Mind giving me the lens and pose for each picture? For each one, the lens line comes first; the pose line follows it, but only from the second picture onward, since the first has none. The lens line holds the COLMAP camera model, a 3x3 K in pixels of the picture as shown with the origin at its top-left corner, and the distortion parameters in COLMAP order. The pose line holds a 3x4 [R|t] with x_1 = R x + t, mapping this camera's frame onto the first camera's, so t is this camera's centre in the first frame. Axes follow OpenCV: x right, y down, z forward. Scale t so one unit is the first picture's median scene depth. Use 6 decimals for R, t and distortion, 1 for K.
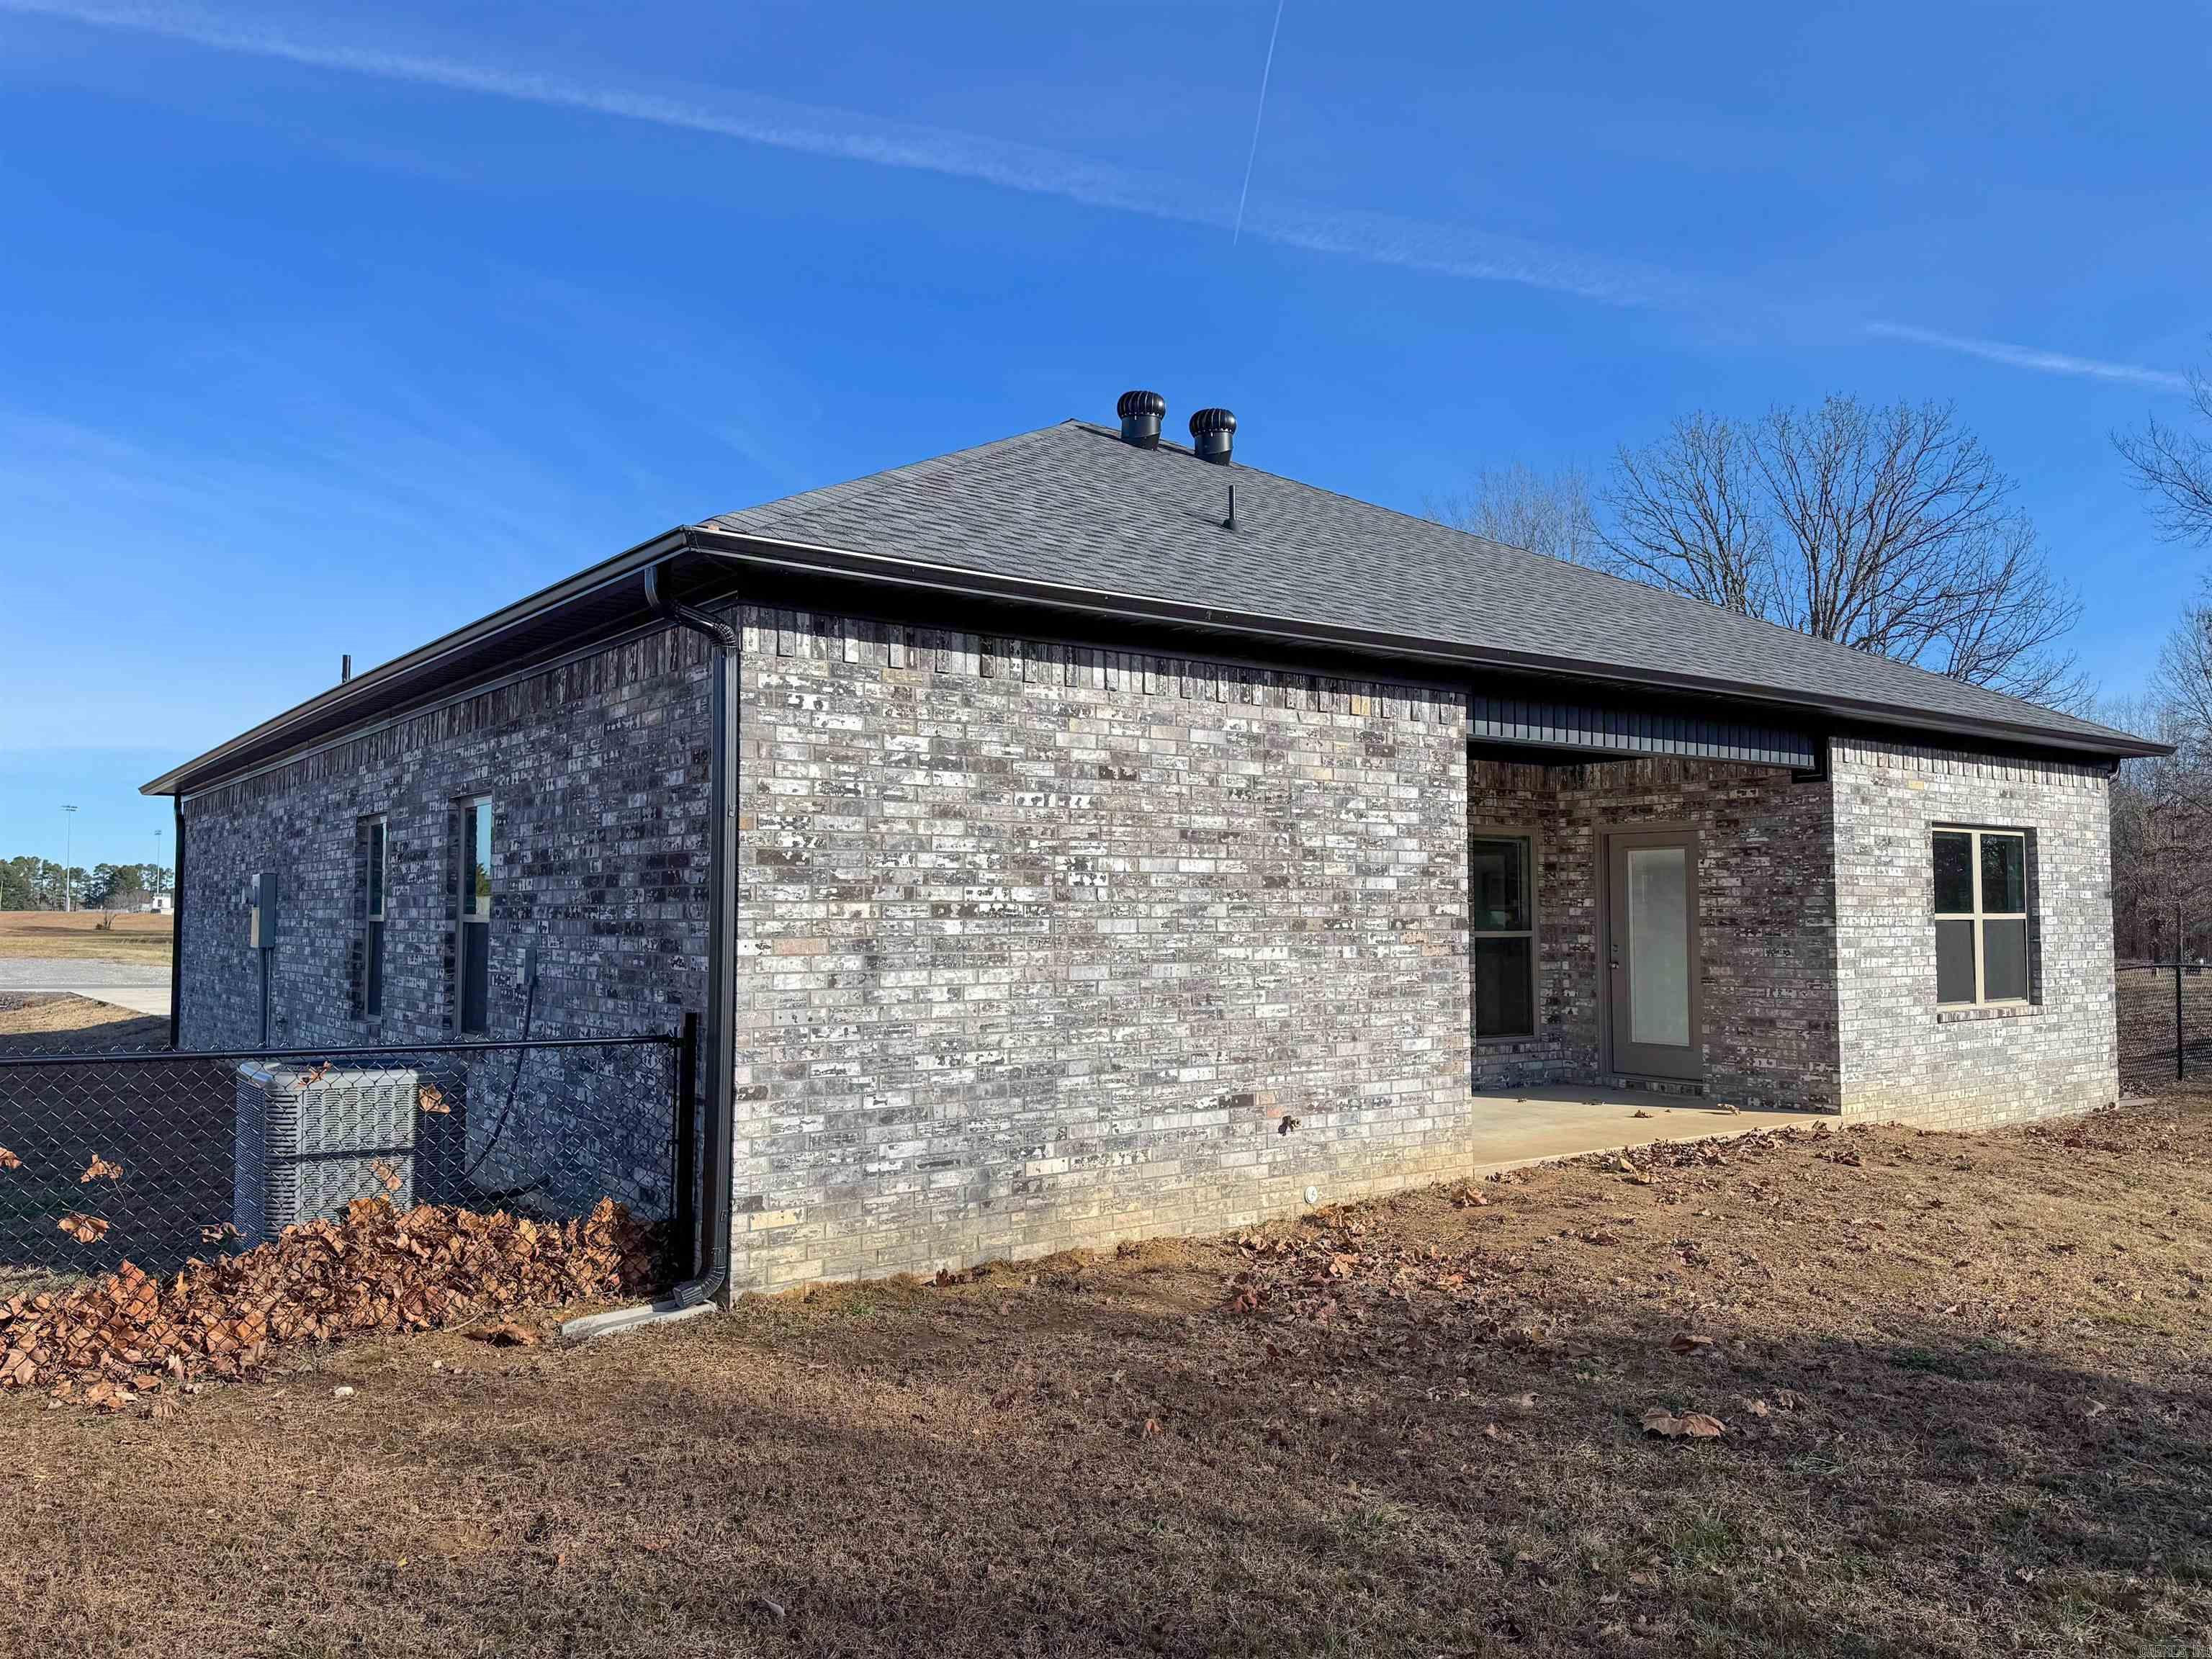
lens RADIAL K [[1658.2, 0, 1100.8], [0, 1658.2, 819.6], [0, 0, 1]] dist [0.058322, -0.066514]
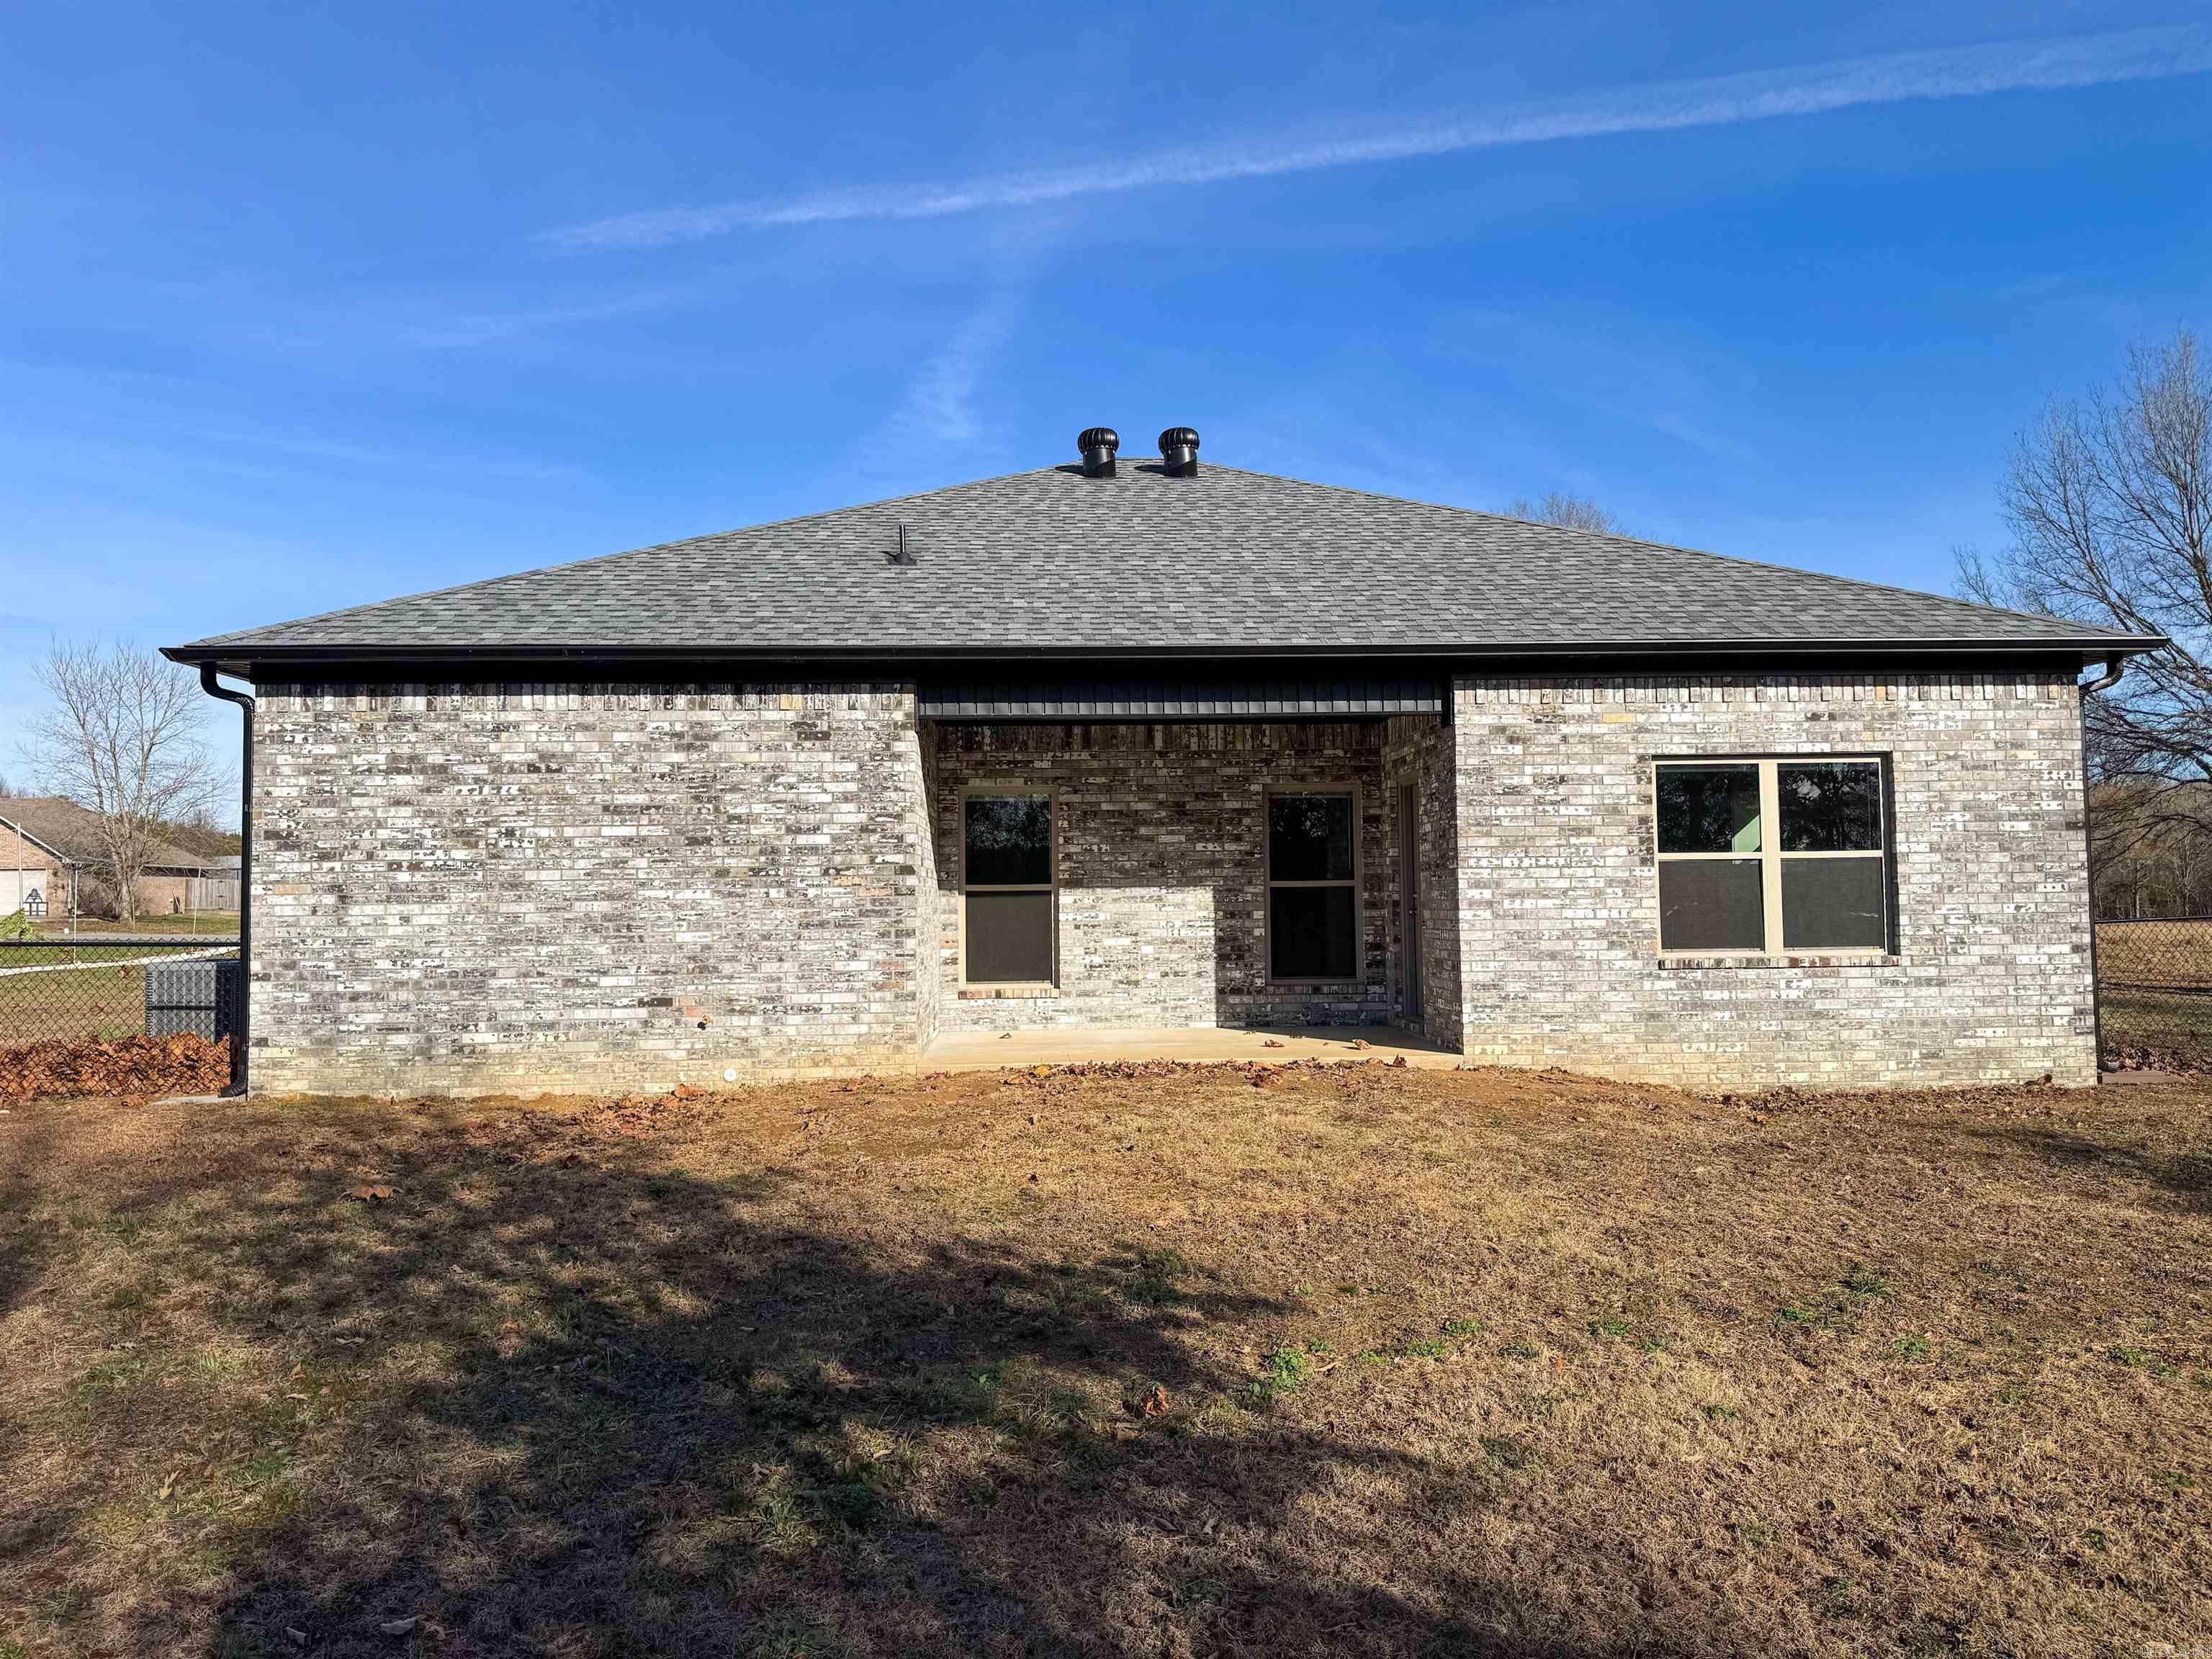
lens RADIAL K [[1558.7, 0, 1084.4], [0, 1558.7, 821.1], [0, 0, 1]] dist [0.065326, -0.091645]
pose [[0.822790, -0.037638, -0.567098, 0.972831], [0.044160, 0.999022, -0.002233, 0.034382], [0.566627, -0.023206, 0.823647, 0.123831]]
